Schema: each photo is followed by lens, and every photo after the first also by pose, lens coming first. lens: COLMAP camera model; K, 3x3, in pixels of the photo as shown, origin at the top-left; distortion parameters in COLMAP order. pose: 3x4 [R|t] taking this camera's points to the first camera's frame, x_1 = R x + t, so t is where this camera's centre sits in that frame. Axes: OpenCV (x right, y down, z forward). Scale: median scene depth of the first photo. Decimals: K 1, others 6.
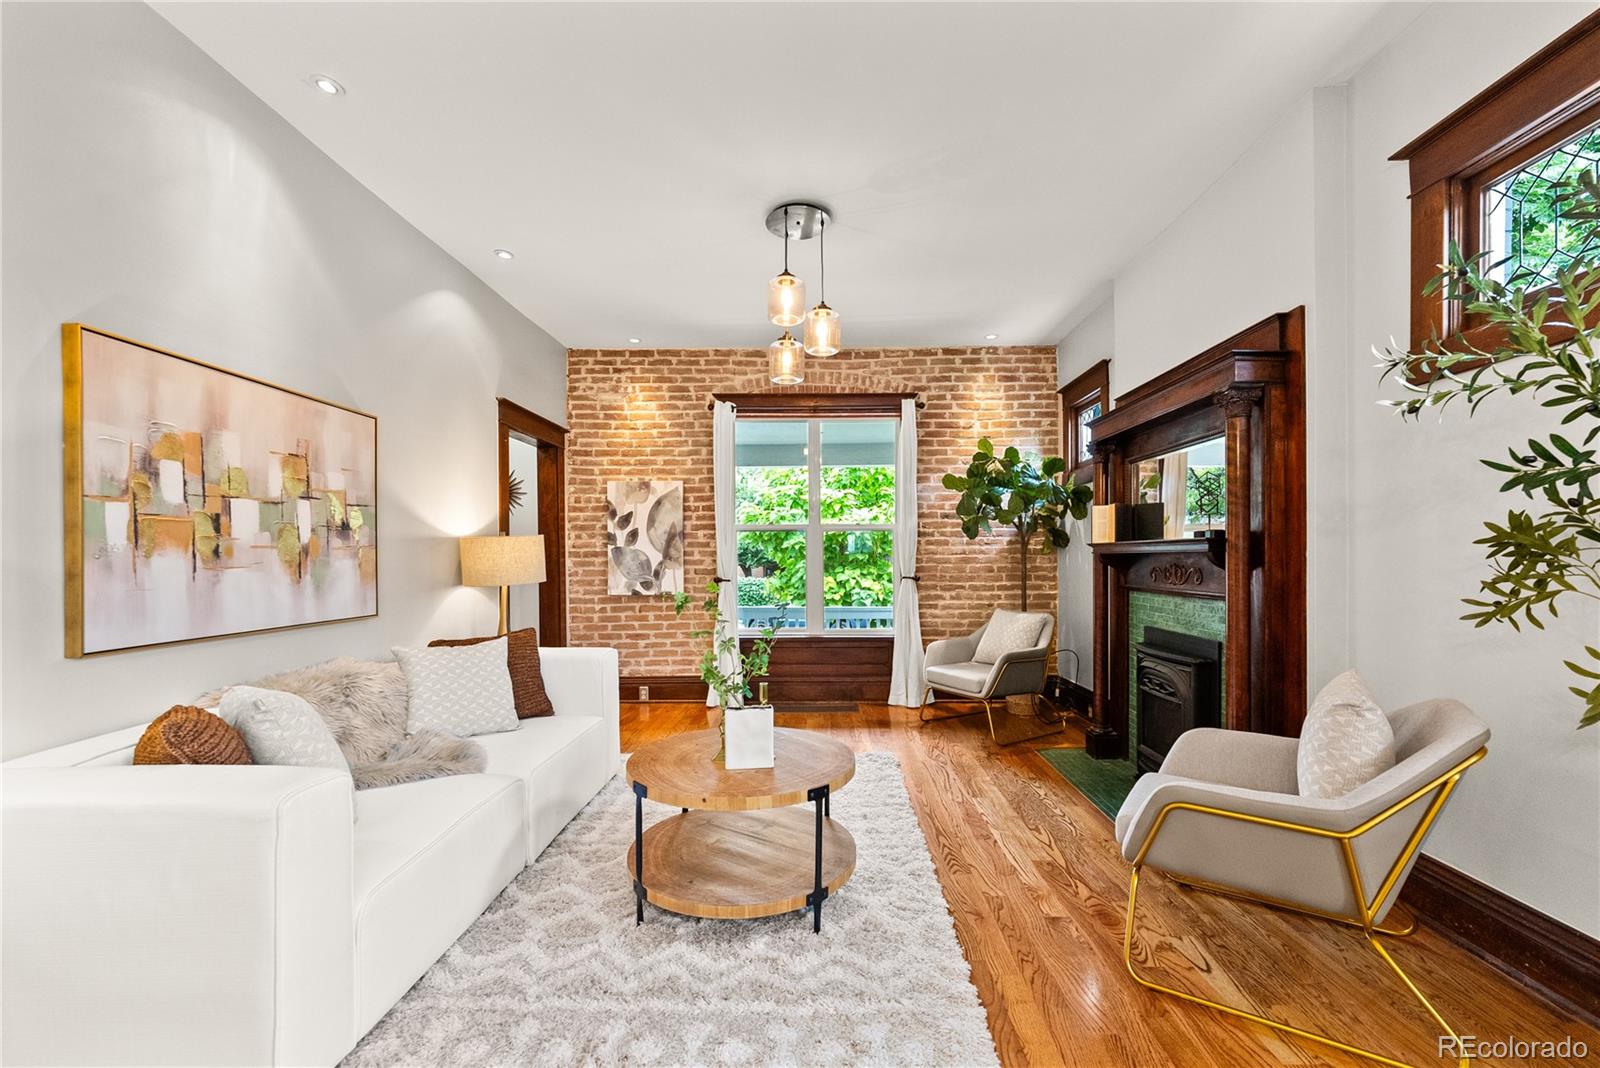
lens RADIAL K [[666.6, 0, 794.5], [0, 666.6, 558.6], [0, 0, 1]] dist [0.000790, -0.000320]
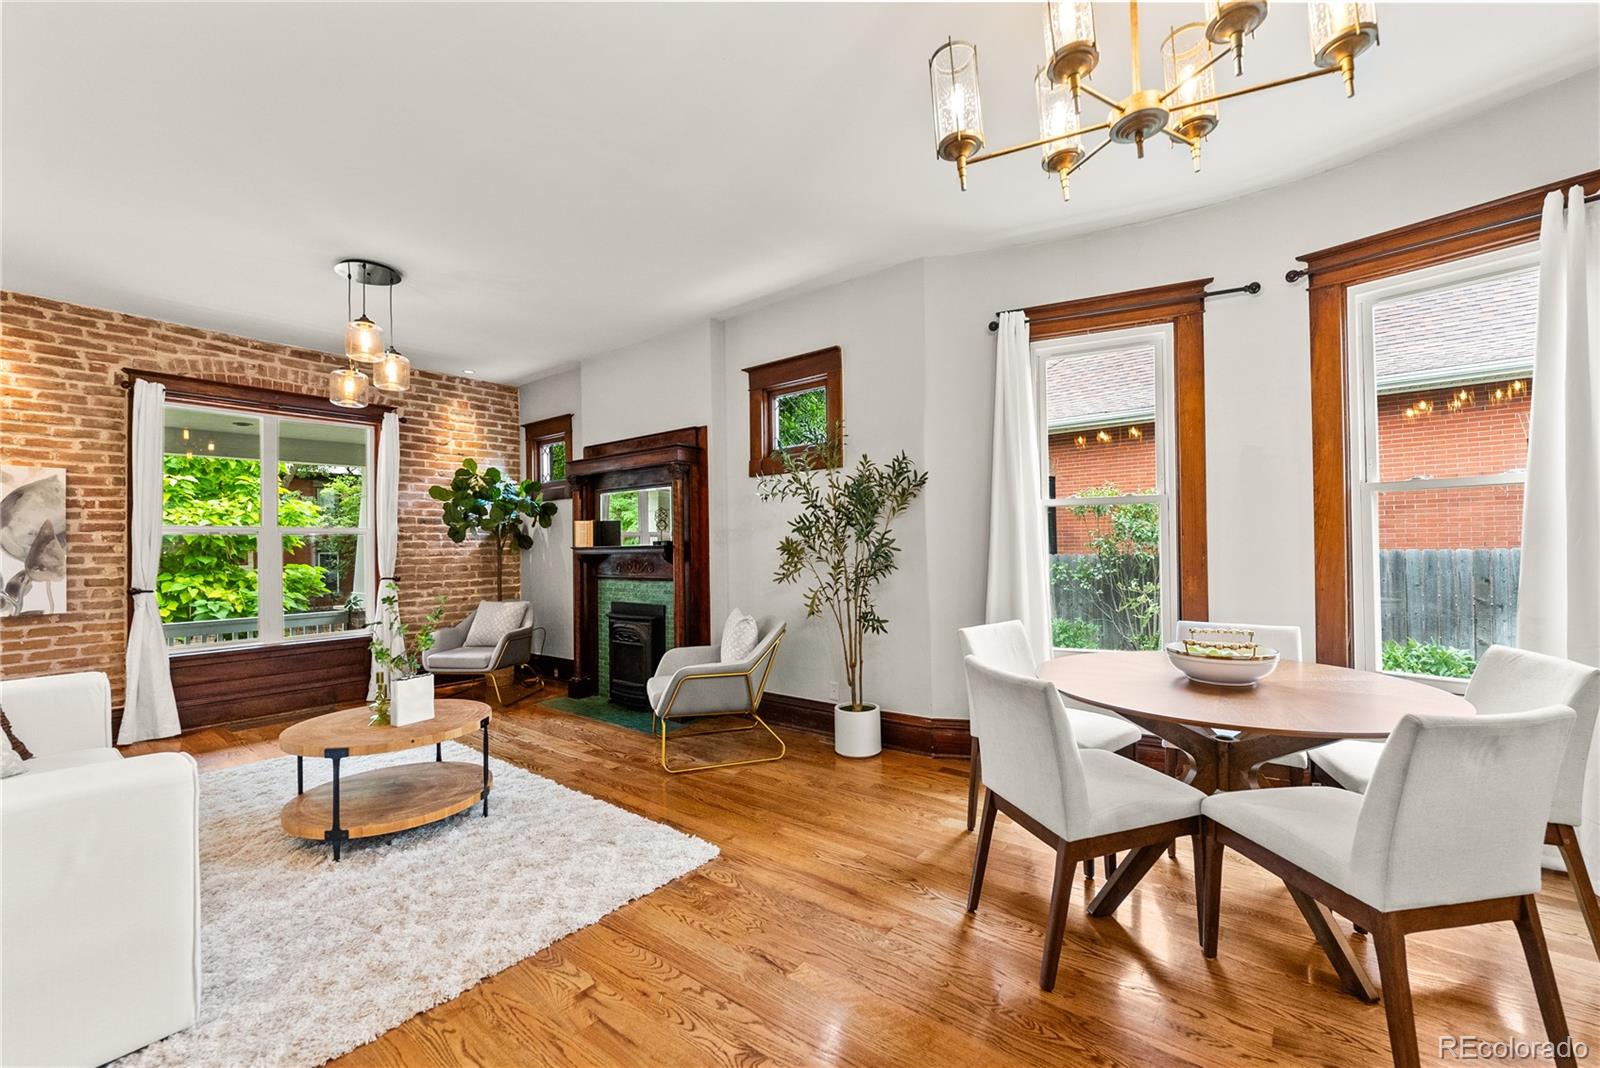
lens RADIAL K [[666.6, 0, 820.6], [0, 666.6, 537.4], [0, 0, 1]] dist [0.000790, -0.000320]
pose [[0.586545, 0.005622, 0.809897, -0.305224], [0.016142, 0.999696, -0.018630, -0.006644], [-0.809756, 0.024001, 0.586276, -0.198484]]
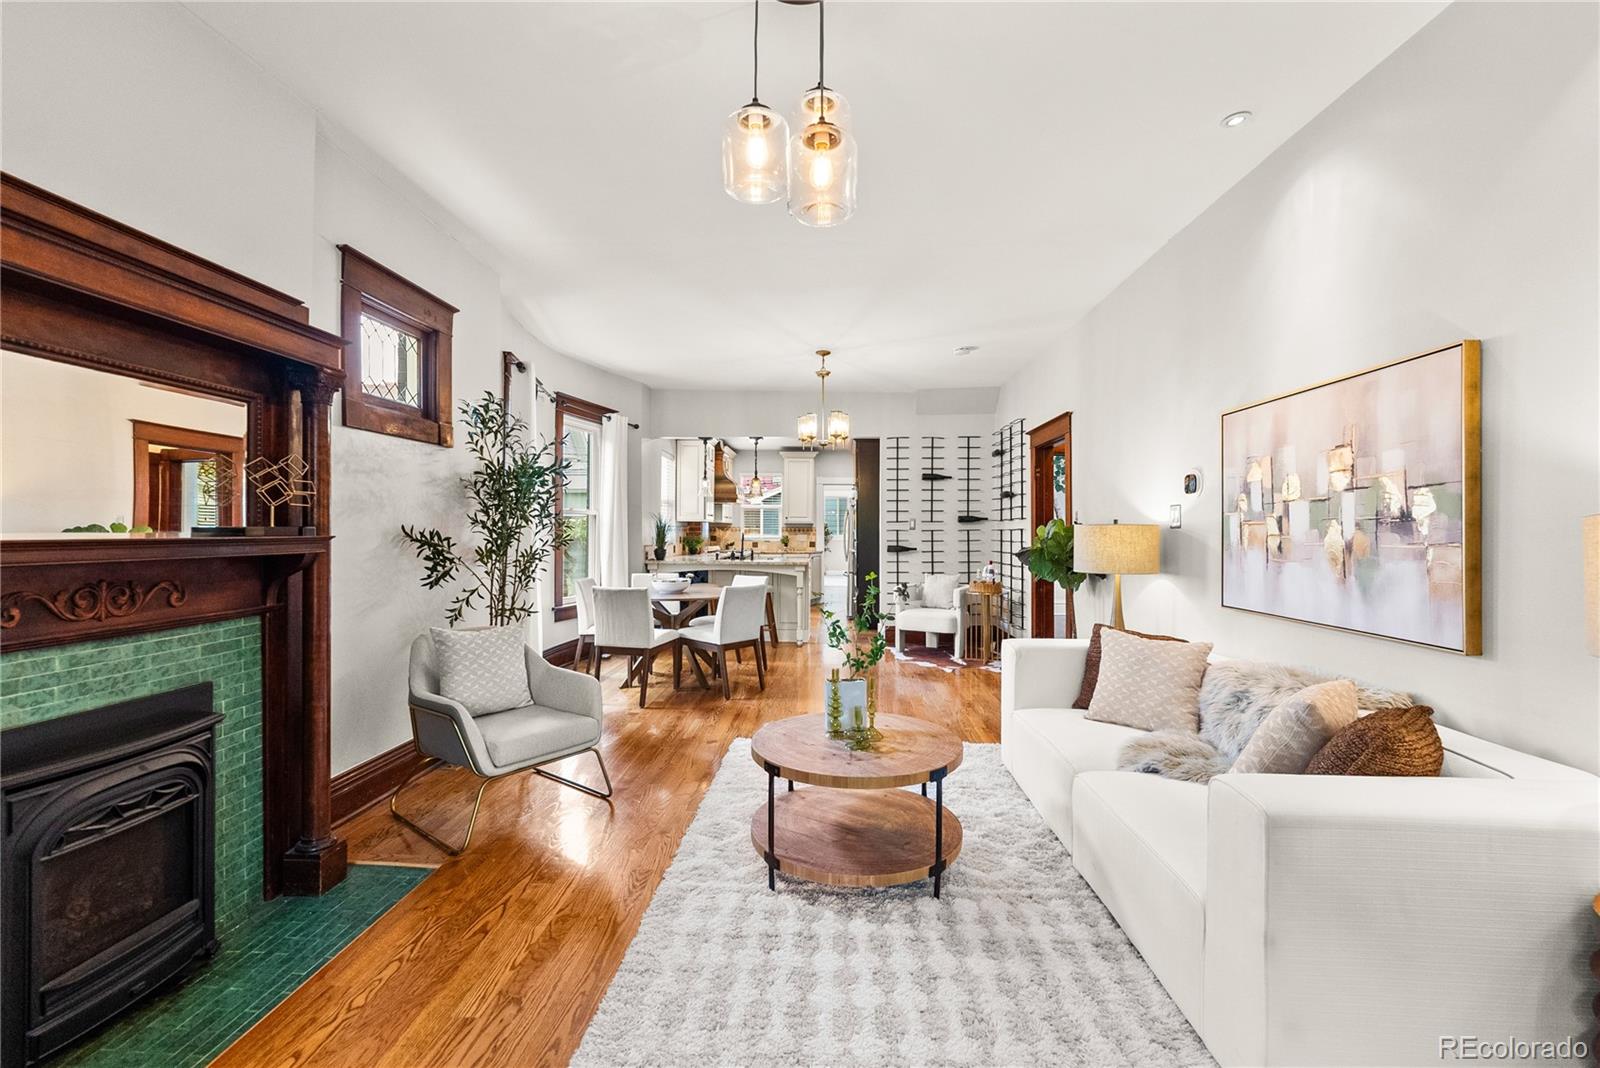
lens RADIAL K [[666.6, 0, 814.7], [0, 666.6, 528.5], [0, 0, 1]] dist [0.000790, -0.000320]
pose [[-0.999861, 0.002092, -0.016534, 0.003132], [0.002070, 0.999997, 0.001378, -0.022092], [0.016536, 0.001344, -0.999862, 1.009701]]
